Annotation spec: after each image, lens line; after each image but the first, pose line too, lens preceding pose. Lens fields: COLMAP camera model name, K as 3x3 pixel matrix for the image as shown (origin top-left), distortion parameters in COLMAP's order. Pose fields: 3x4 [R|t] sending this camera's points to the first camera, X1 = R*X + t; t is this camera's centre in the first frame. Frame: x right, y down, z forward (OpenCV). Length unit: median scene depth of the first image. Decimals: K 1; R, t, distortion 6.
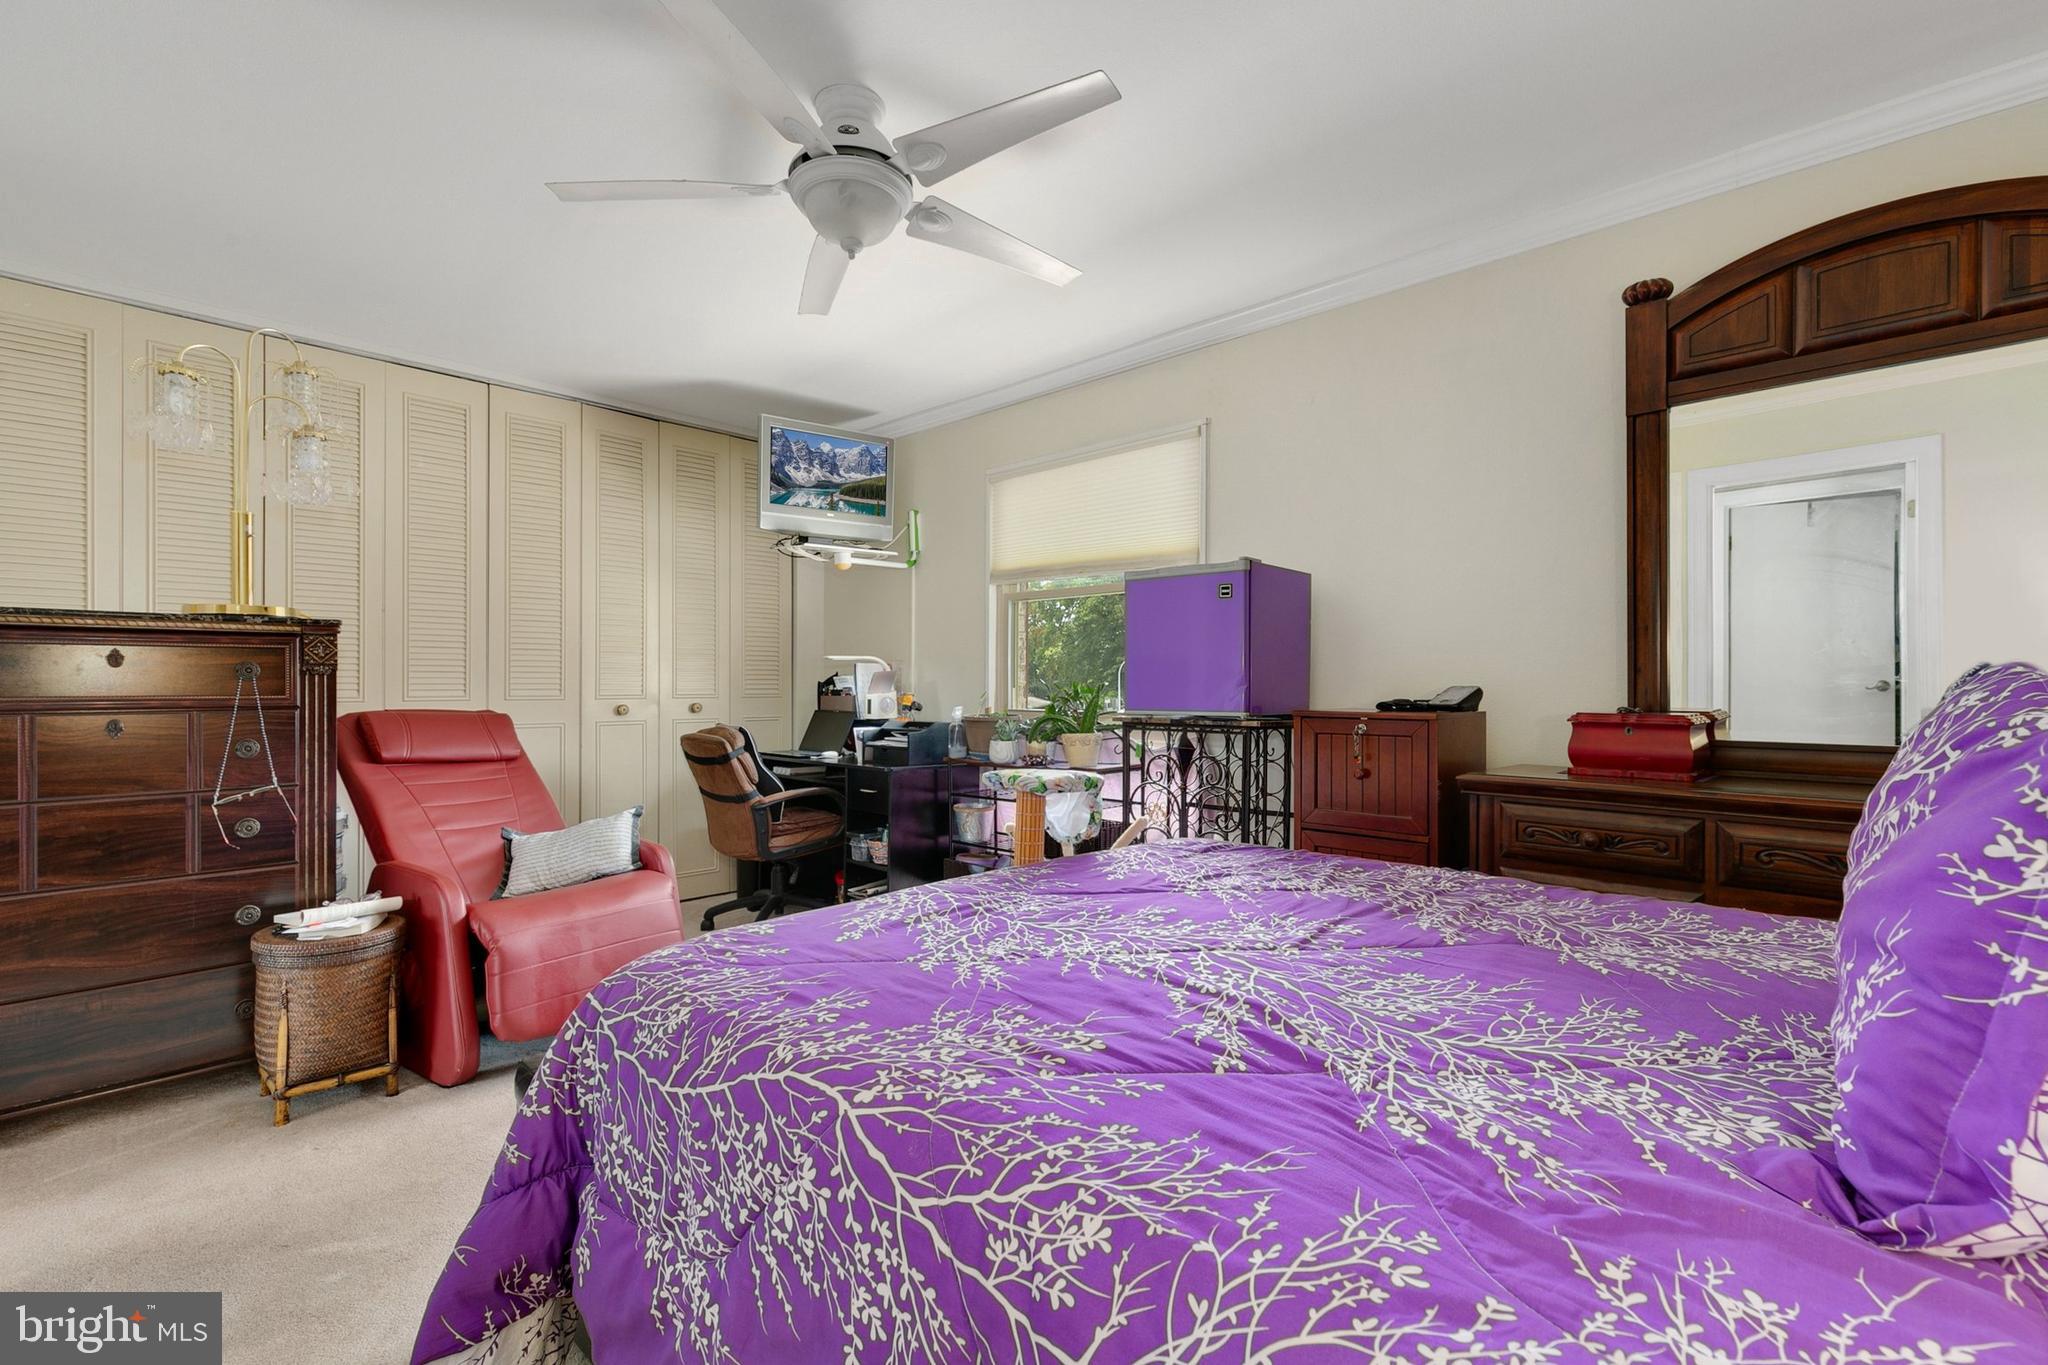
lens RADIAL K [[917.9, 0, 1017.2], [0, 917.9, 689.2], [0, 0, 1]] dist [0.004238, -0.000509]
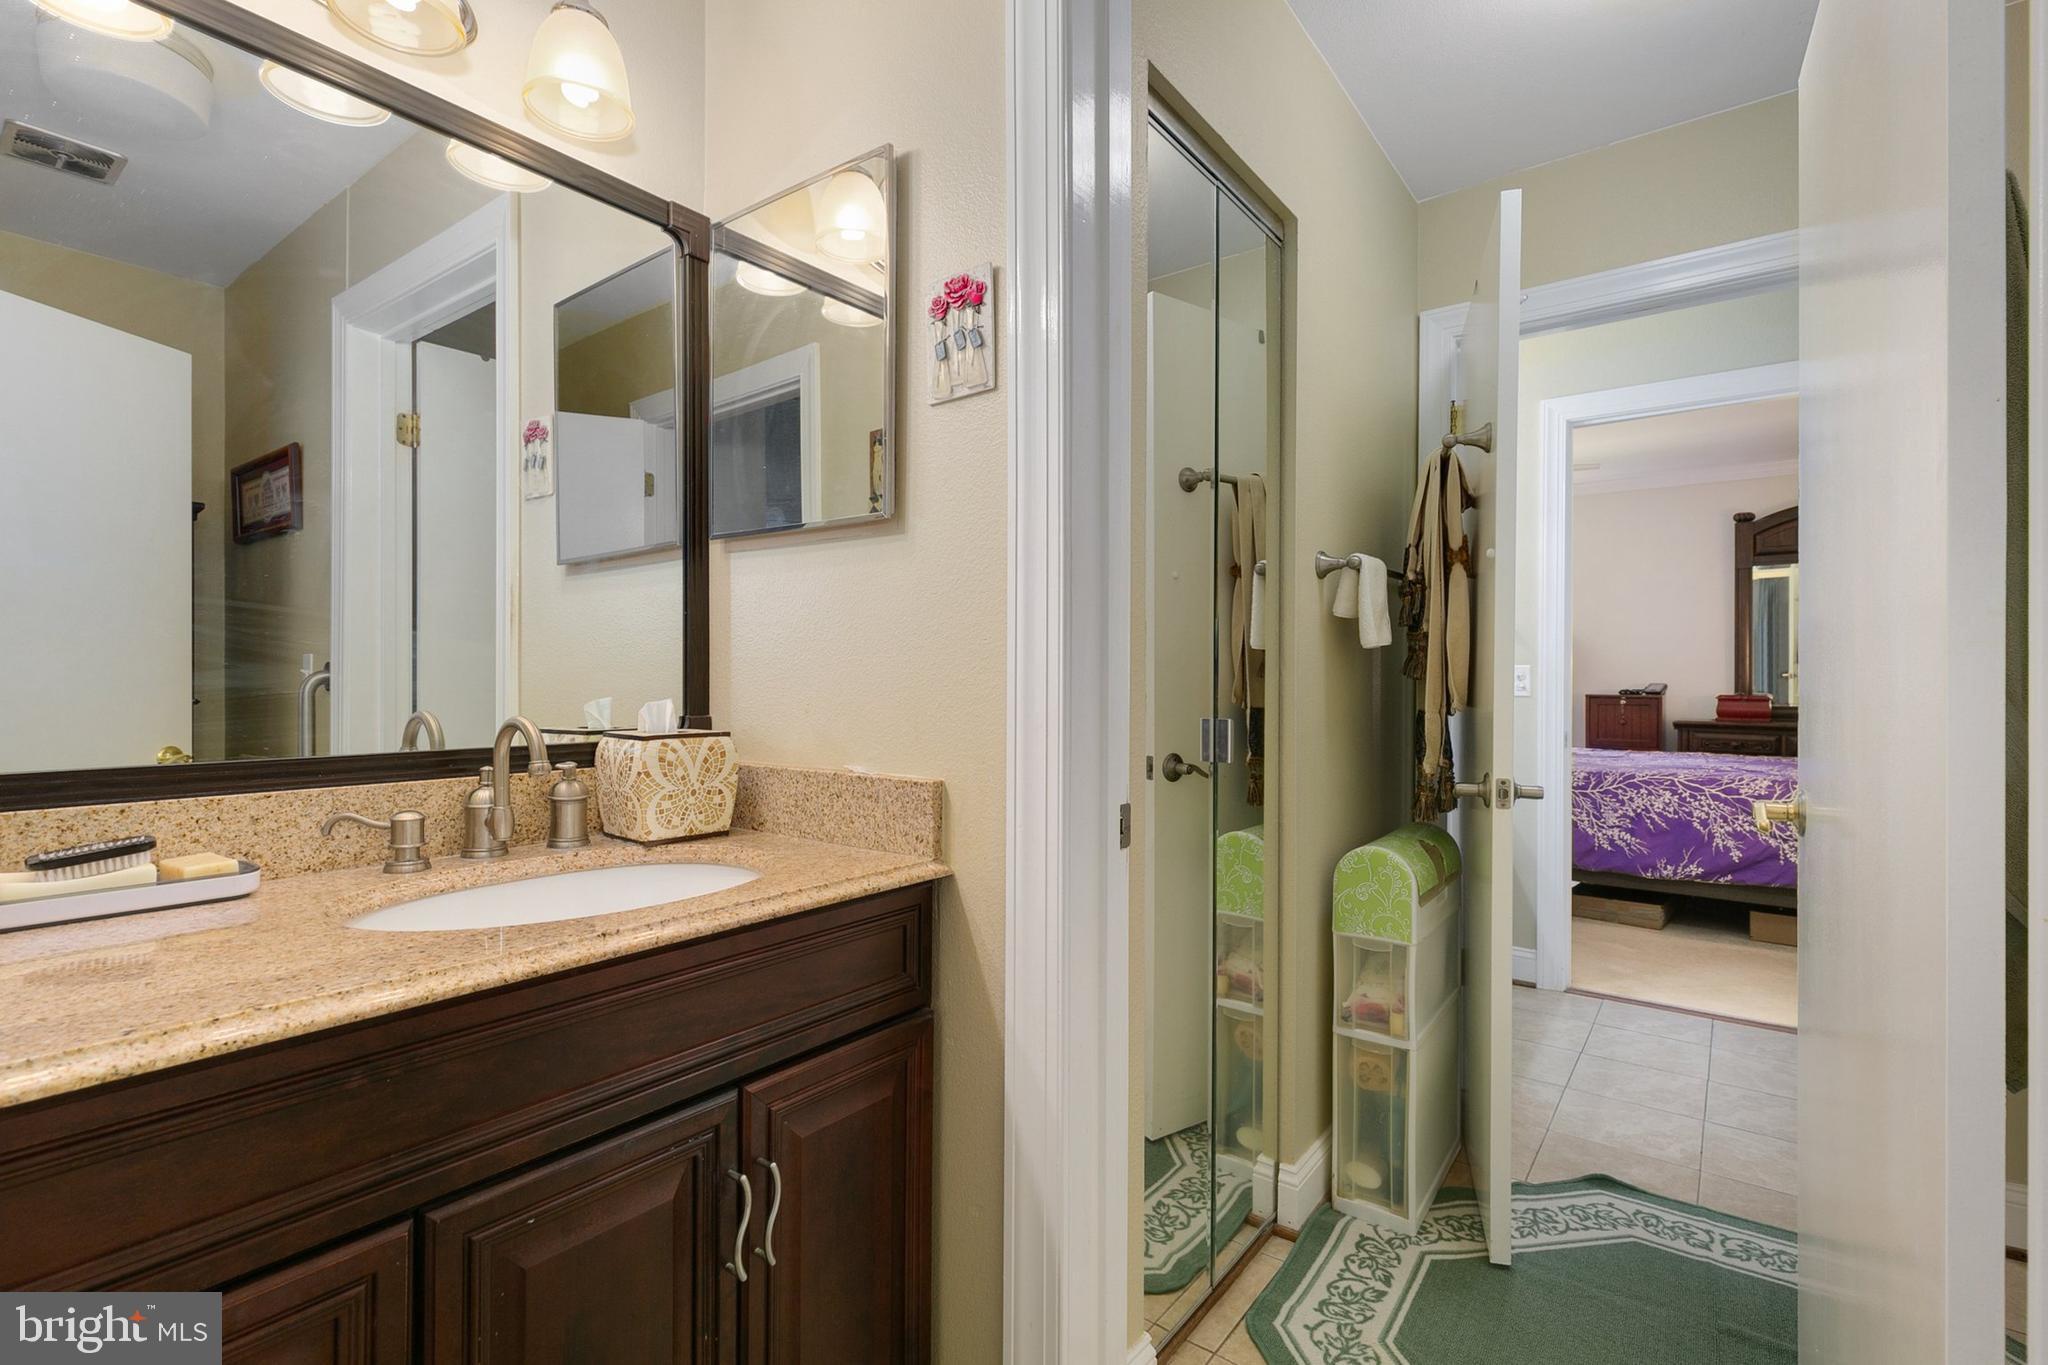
lens RADIAL K [[932.1, 0, 1025.5], [0, 932.1, 677.4], [0, 0, 1]] dist [0.005062, 0.000057]
pose [[0.993156, 0.001294, 0.116788, -1.749273], [-0.001107, 0.999998, -0.001663, -0.017121], [-0.116790, 0.001523, 0.993155, -1.431887]]
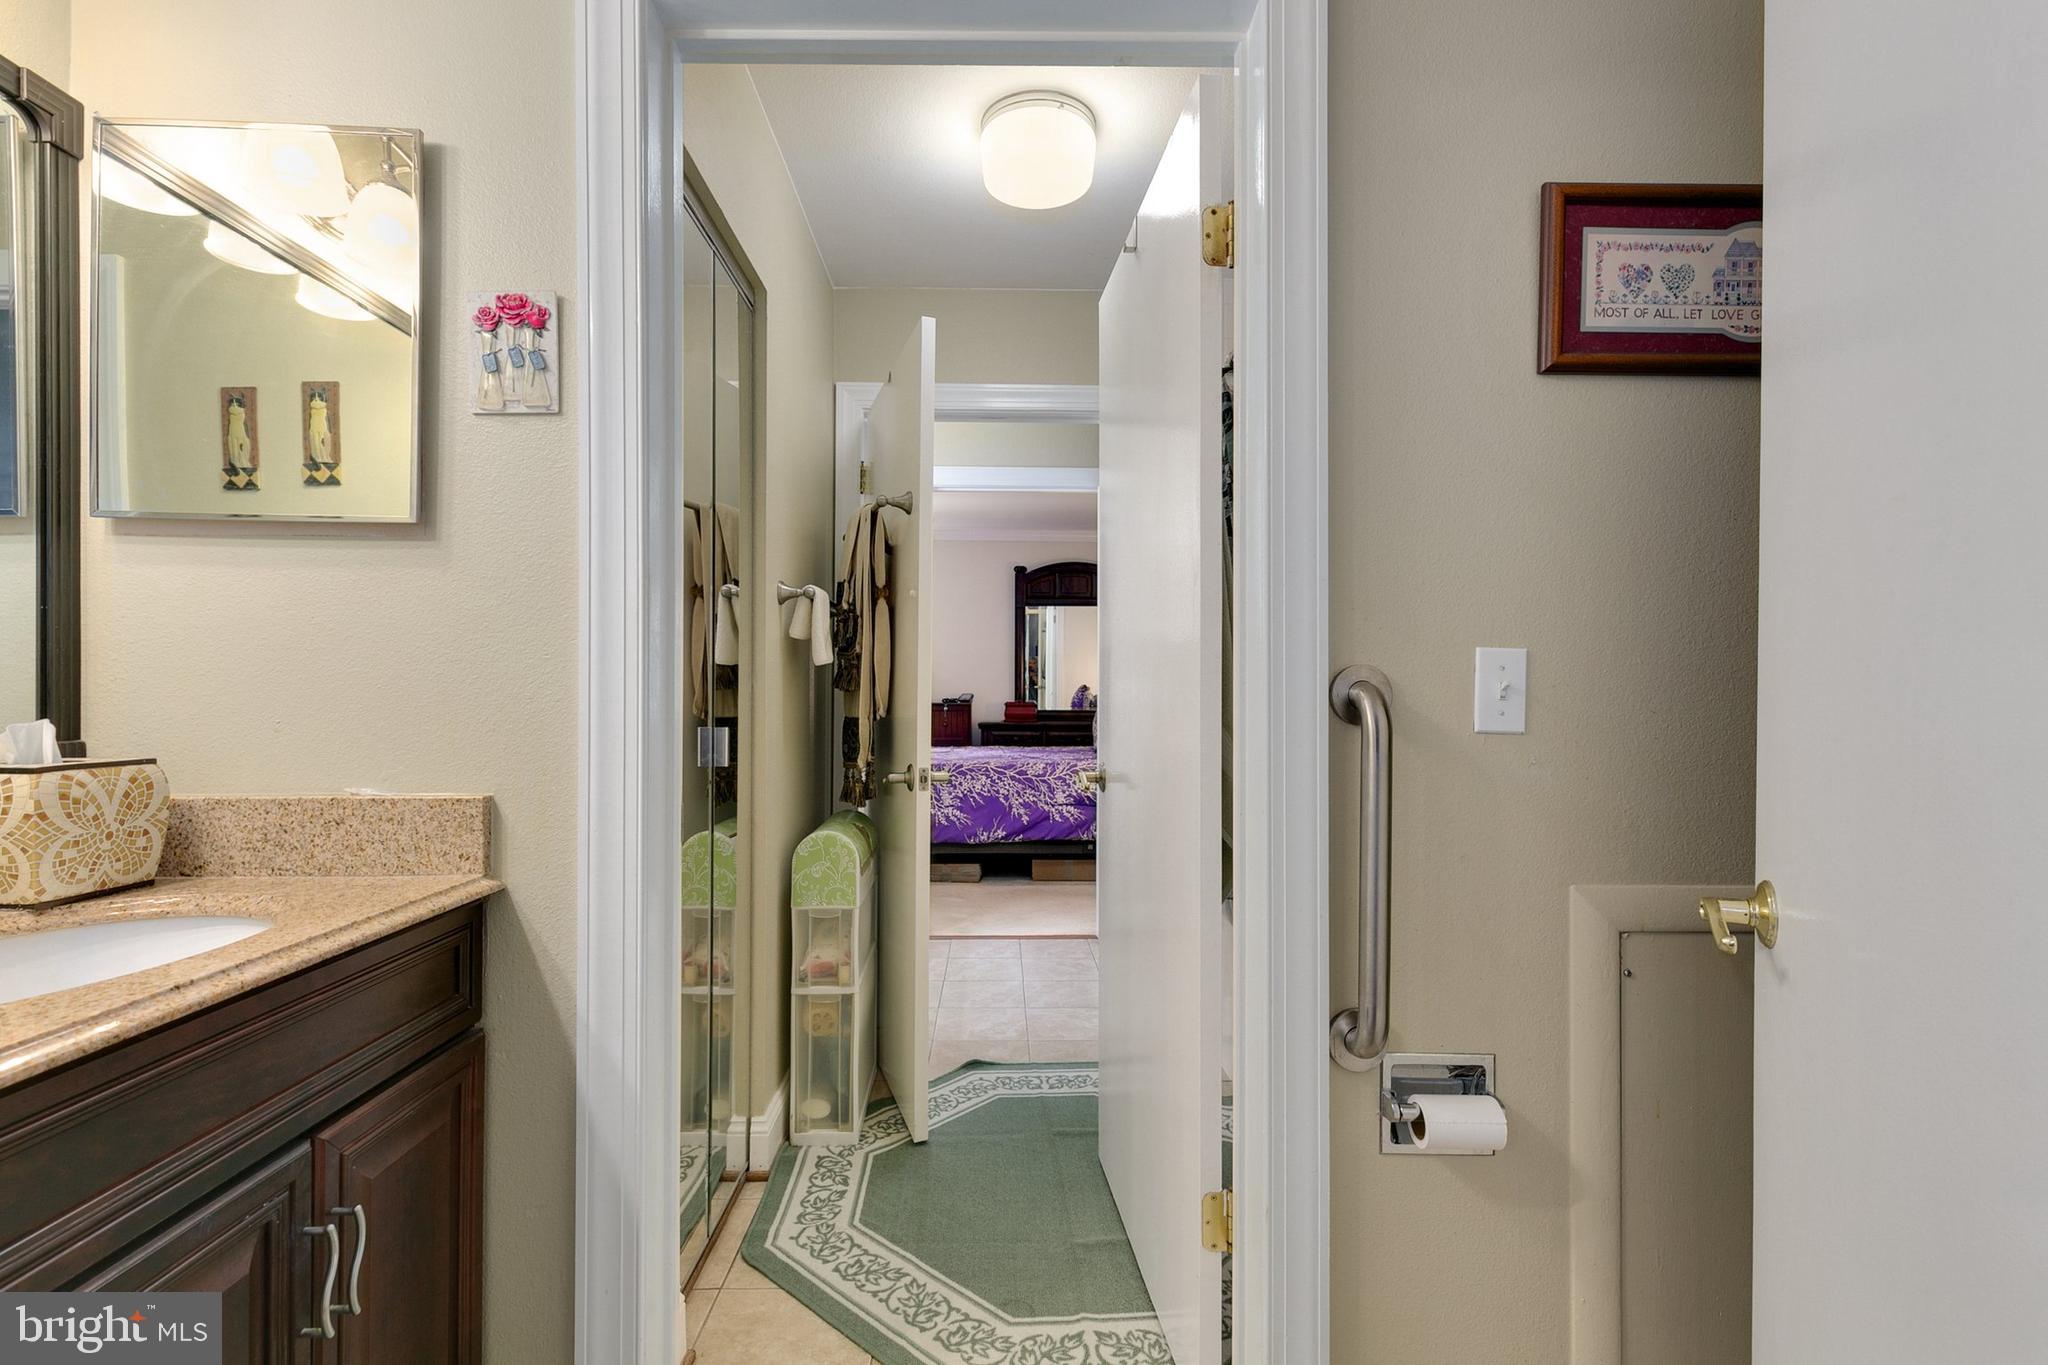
lens RADIAL K [[917.9, 0, 1017.2], [0, 917.9, 689.2], [0, 0, 1]] dist [0.004238, -0.000509]
pose [[0.702728, 0.000296, 0.711459, -1.921859], [0.000512, 0.999999, -0.000923, -0.018760], [-0.711459, 0.001013, 0.702727, -1.484127]]
